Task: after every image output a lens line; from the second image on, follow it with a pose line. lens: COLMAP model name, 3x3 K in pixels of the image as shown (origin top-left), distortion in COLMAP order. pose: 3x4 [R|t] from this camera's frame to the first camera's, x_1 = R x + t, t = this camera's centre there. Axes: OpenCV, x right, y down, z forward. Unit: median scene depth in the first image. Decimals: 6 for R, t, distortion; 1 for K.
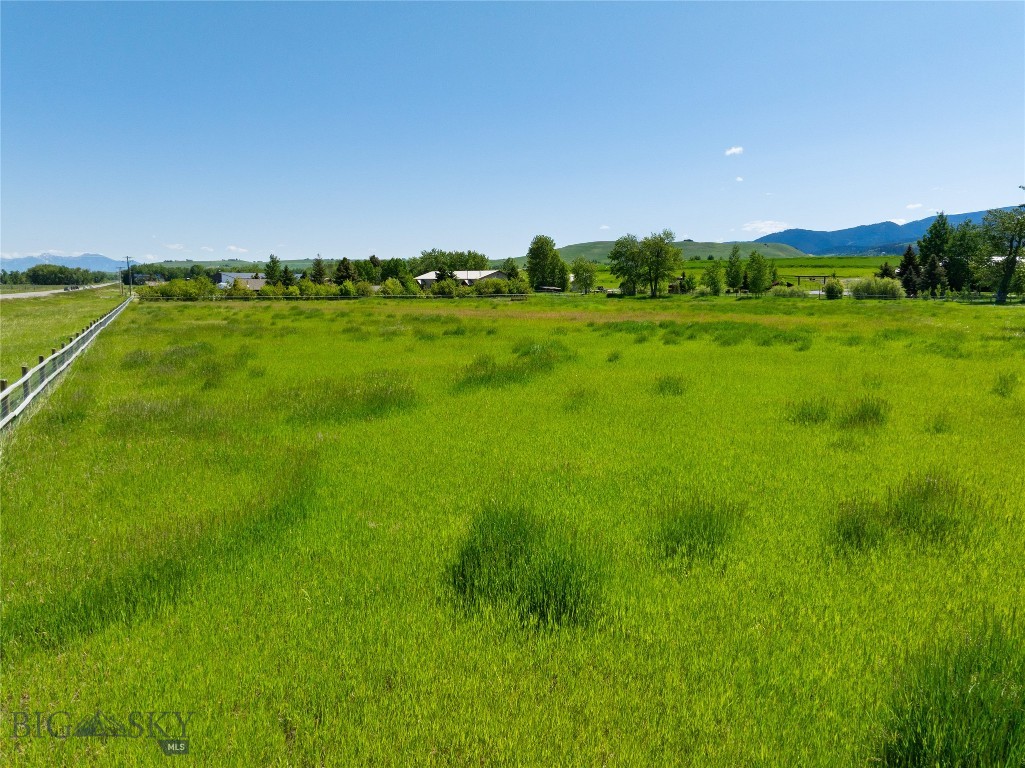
lens RADIAL K [[724.7, 0, 504.9], [0, 724.7, 384.6], [0, 0, 1]] dist [-0.036401, -0.005597]
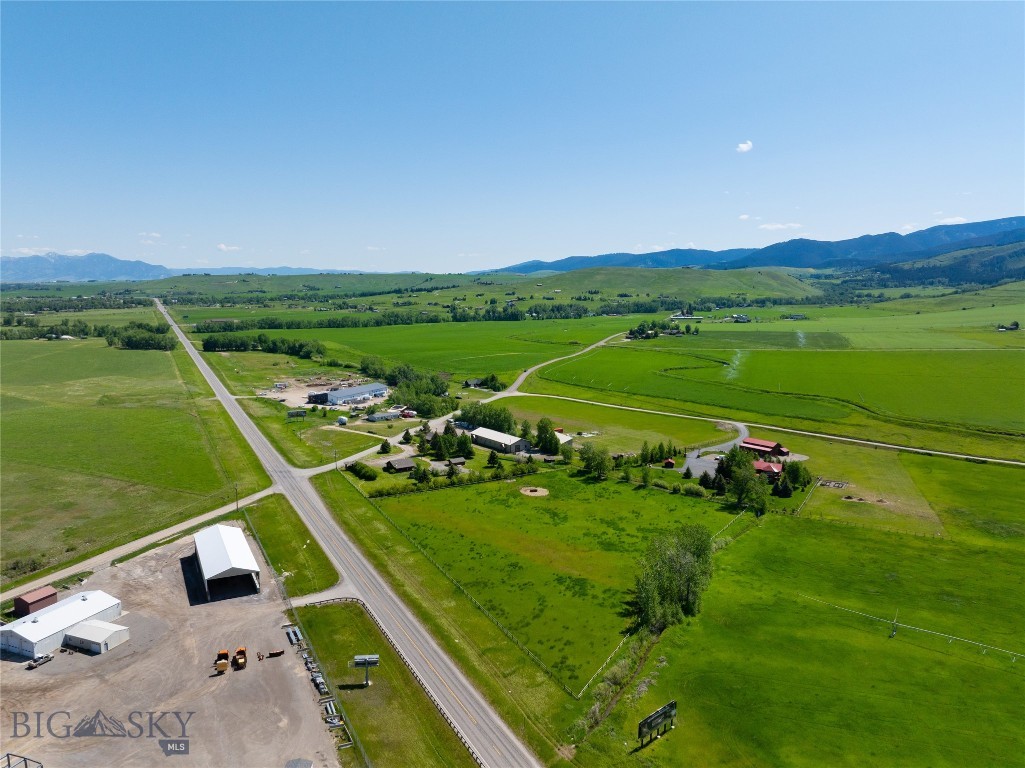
lens RADIAL K [[740.3, 0, 503.5], [0, 740.3, 384.9], [0, 0, 1]] dist [-0.041163, -0.001204]
pose [[0.999939, 0.008131, -0.007468, -0.047862], [-0.008110, 0.999963, 0.002898, -0.362977], [0.007491, -0.002837, 0.999968, -1.018583]]
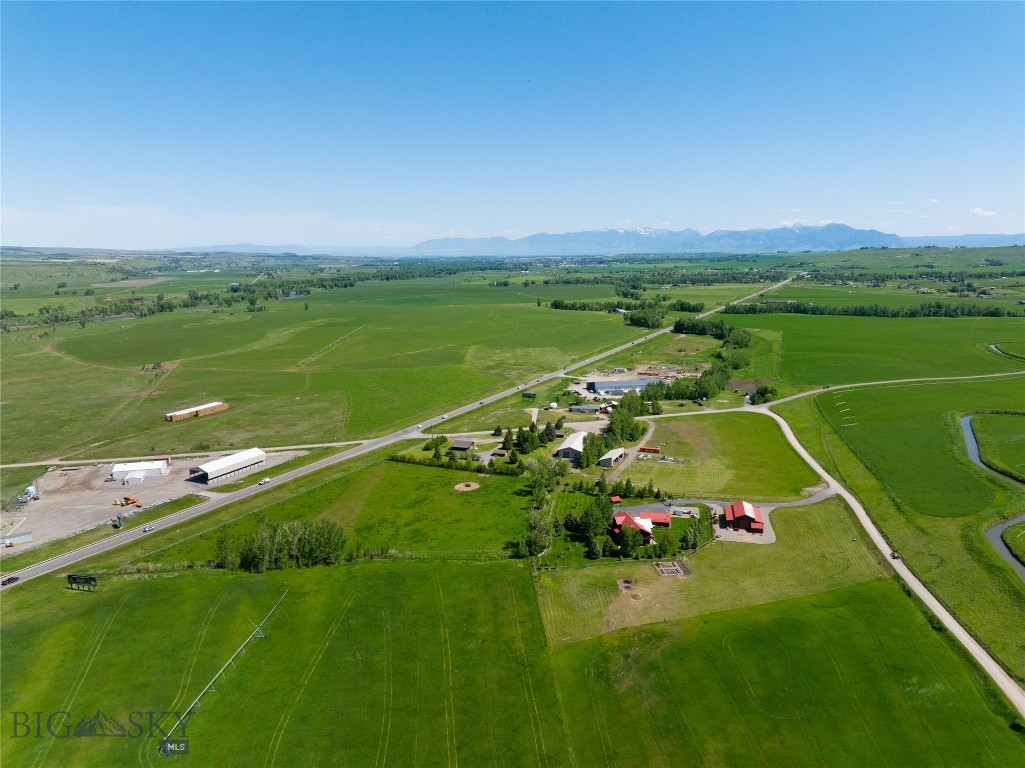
lens RADIAL K [[716.7, 0, 512.5], [0, 716.7, 384.0], [0, 0, 1]] dist [-0.039274, -0.000414]
pose [[0.574086, 0.144181, -0.806001, 1.773561], [-0.098538, 0.989386, 0.106800, -0.638129], [0.812844, 0.018110, 0.582200, -0.324877]]
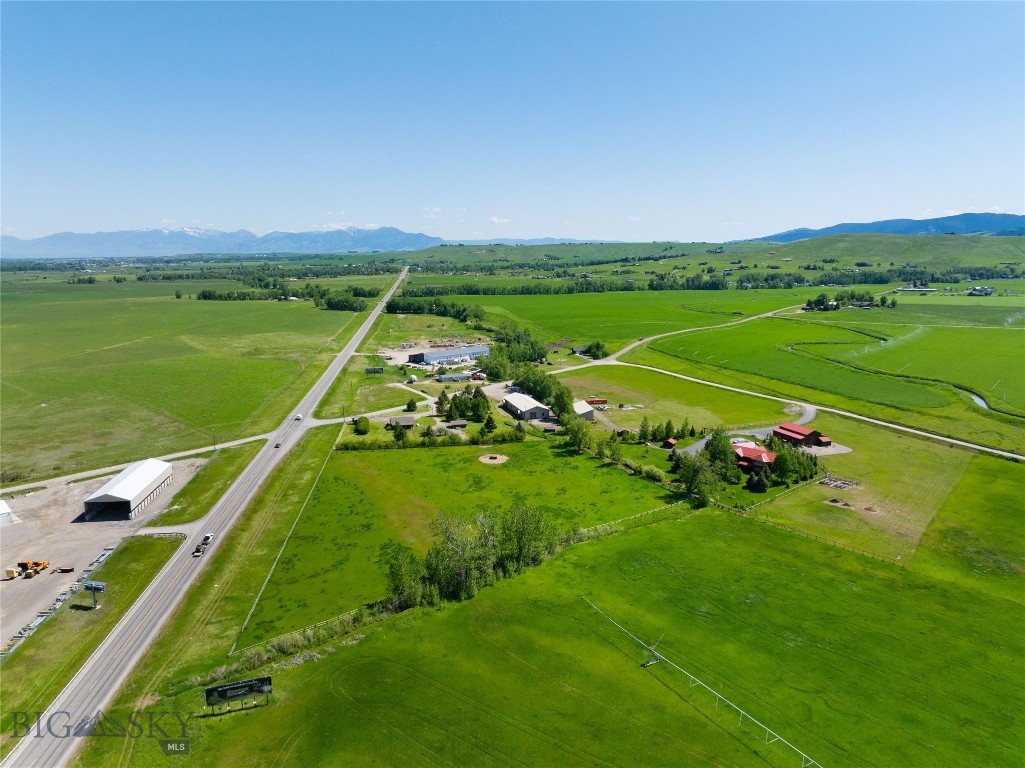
lens RADIAL K [[724.7, 0, 504.9], [0, 724.7, 384.6], [0, 0, 1]] dist [-0.036401, -0.005597]
pose [[0.934643, 0.064030, -0.349775, 0.642949], [-0.047534, 0.997324, 0.055553, -0.370574], [0.352396, -0.035296, 0.935185, -0.801246]]
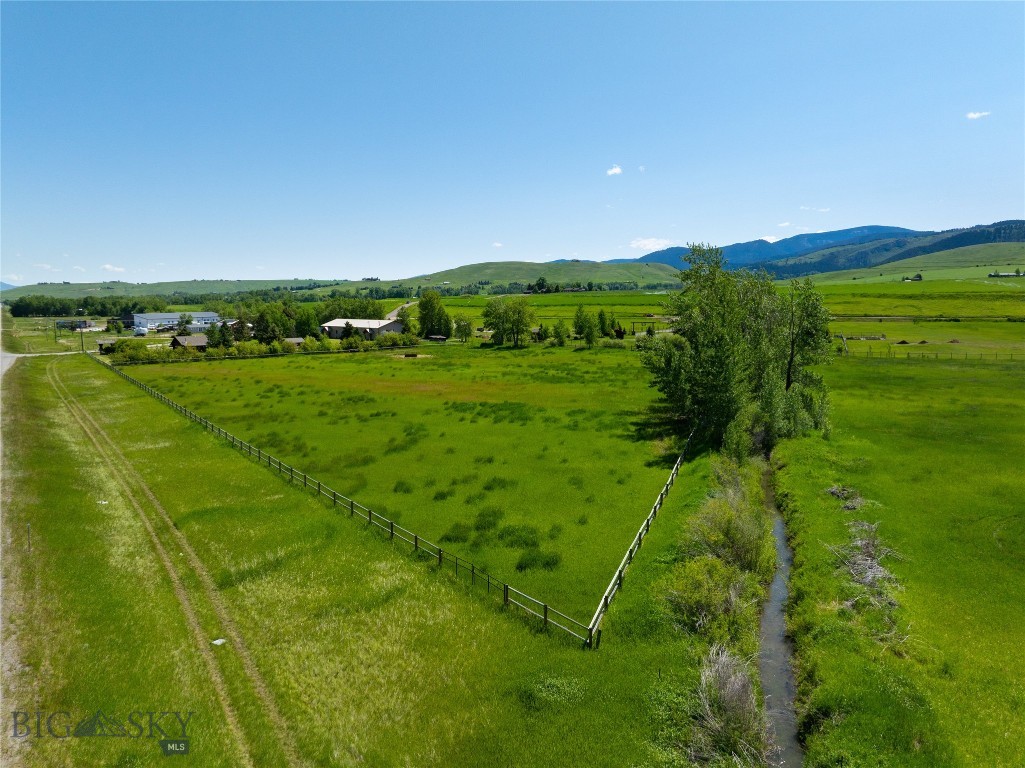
lens RADIAL K [[724.7, 0, 504.9], [0, 724.7, 384.6], [0, 0, 1]] dist [-0.036401, -0.005597]
pose [[0.989768, -0.027435, 0.140025, 0.001833], [0.030524, 0.999335, -0.019960, -0.025792], [-0.139384, 0.024030, 0.989947, -0.264872]]
